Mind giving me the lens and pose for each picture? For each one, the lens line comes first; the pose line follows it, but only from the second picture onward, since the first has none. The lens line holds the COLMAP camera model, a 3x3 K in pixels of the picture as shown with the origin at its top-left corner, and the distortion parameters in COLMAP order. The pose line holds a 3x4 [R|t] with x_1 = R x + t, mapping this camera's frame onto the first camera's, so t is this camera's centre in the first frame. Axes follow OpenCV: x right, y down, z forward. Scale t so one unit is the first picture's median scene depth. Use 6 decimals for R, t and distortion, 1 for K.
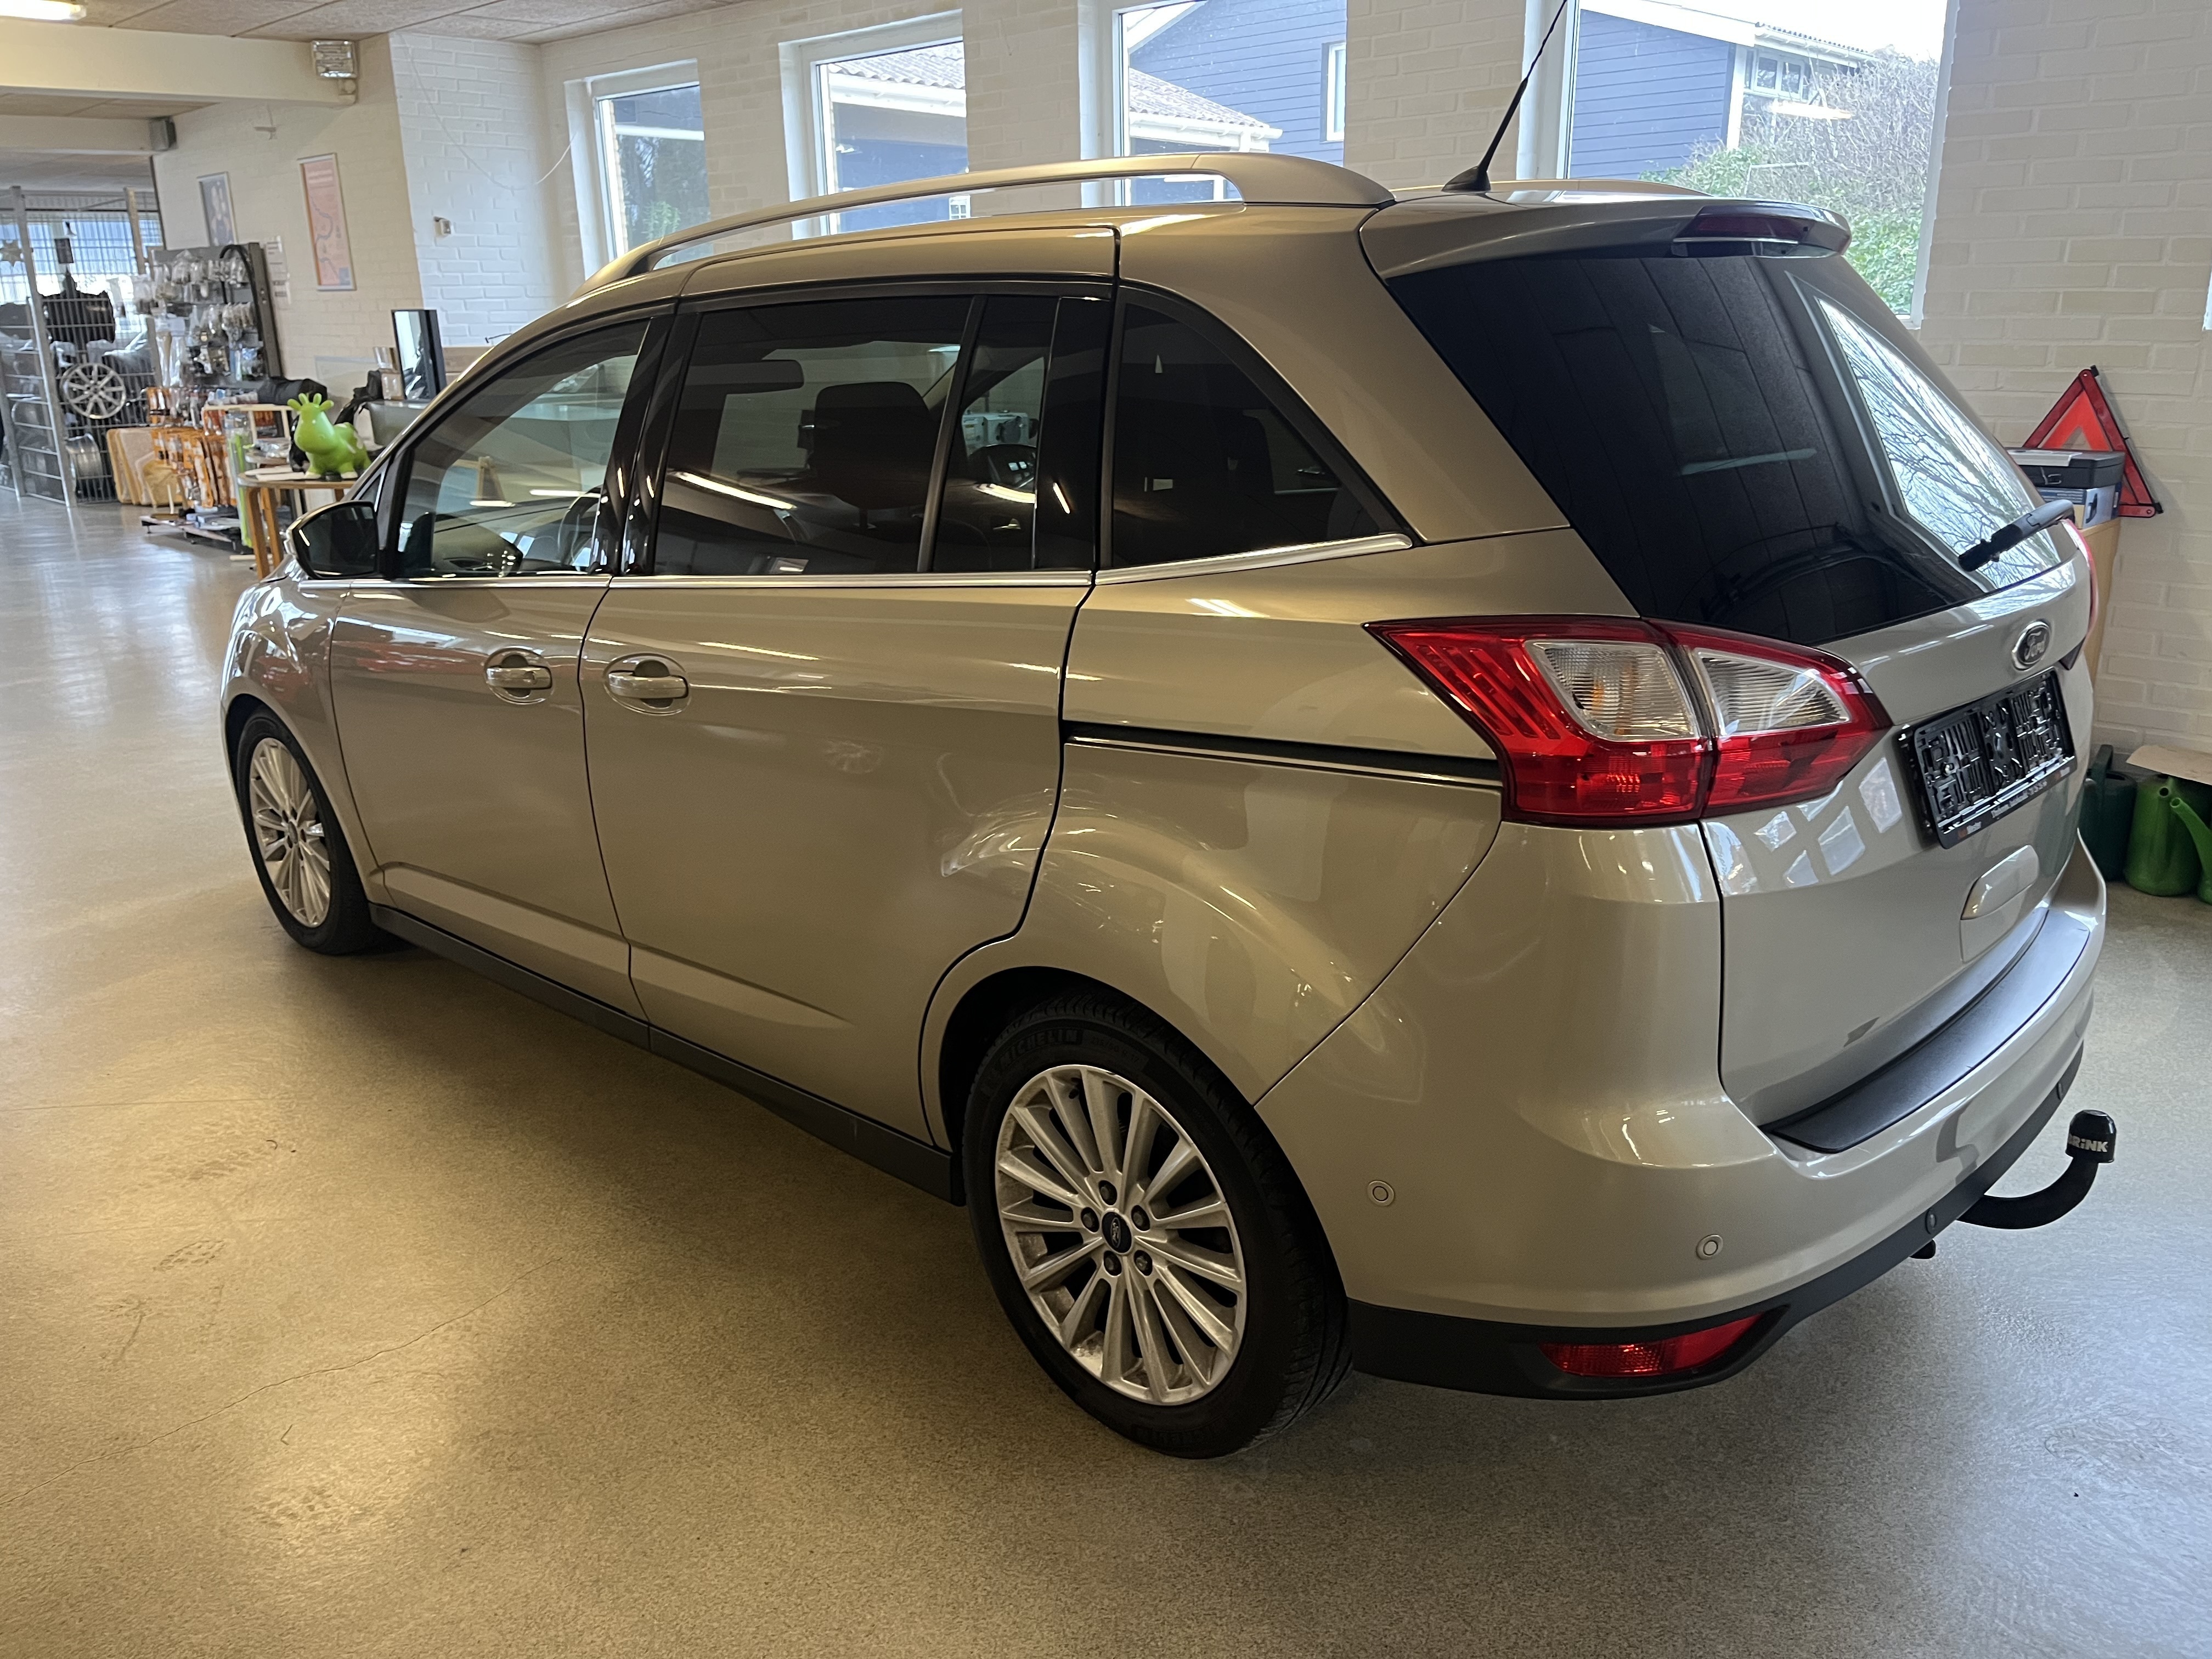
lens RADIAL K [[1649.9, 0, 1121.1], [0, 1649.9, 825.5], [0, 0, 1]] dist [0.019980, -0.043920]
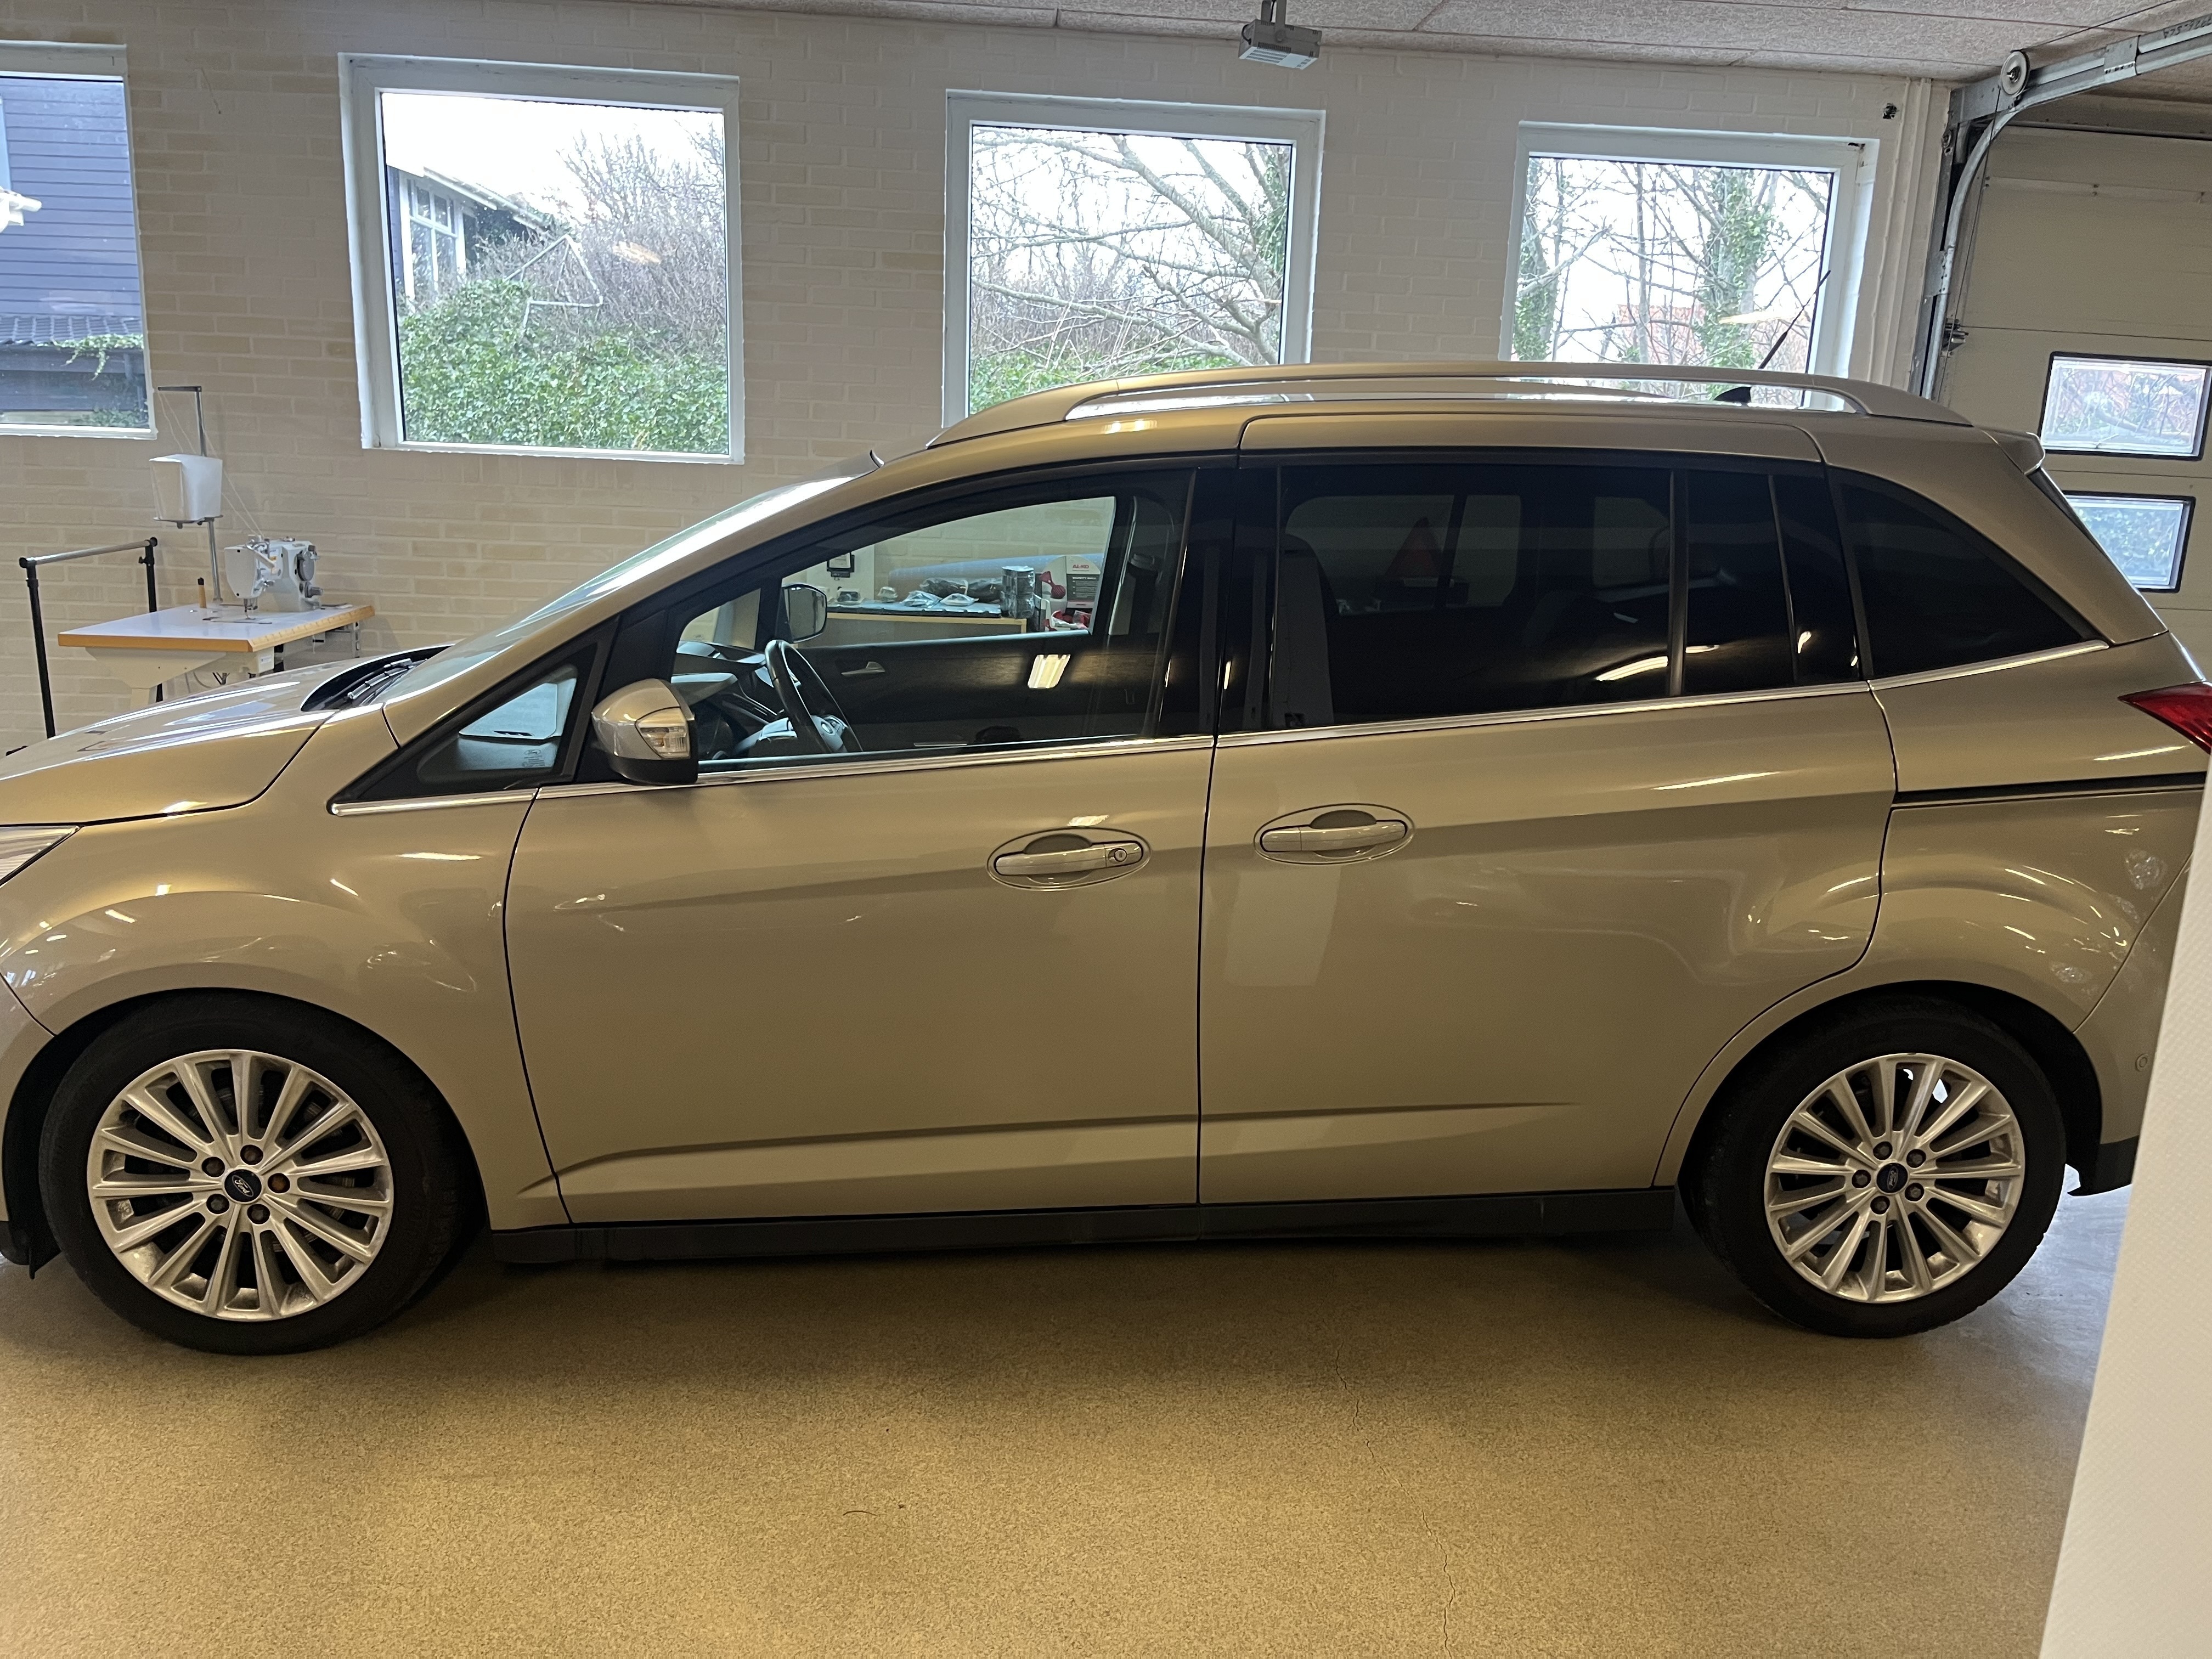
lens RADIAL K [[1649.9, 0, 1125.3], [0, 1649.9, 834.5], [0, 0, 1]] dist [0.019980, -0.043920]
pose [[0.667661, -0.128294, 0.733328, -1.288730], [0.174095, 0.984633, 0.013754, -0.141425], [-0.723823, 0.118485, 0.679736, 0.495293]]
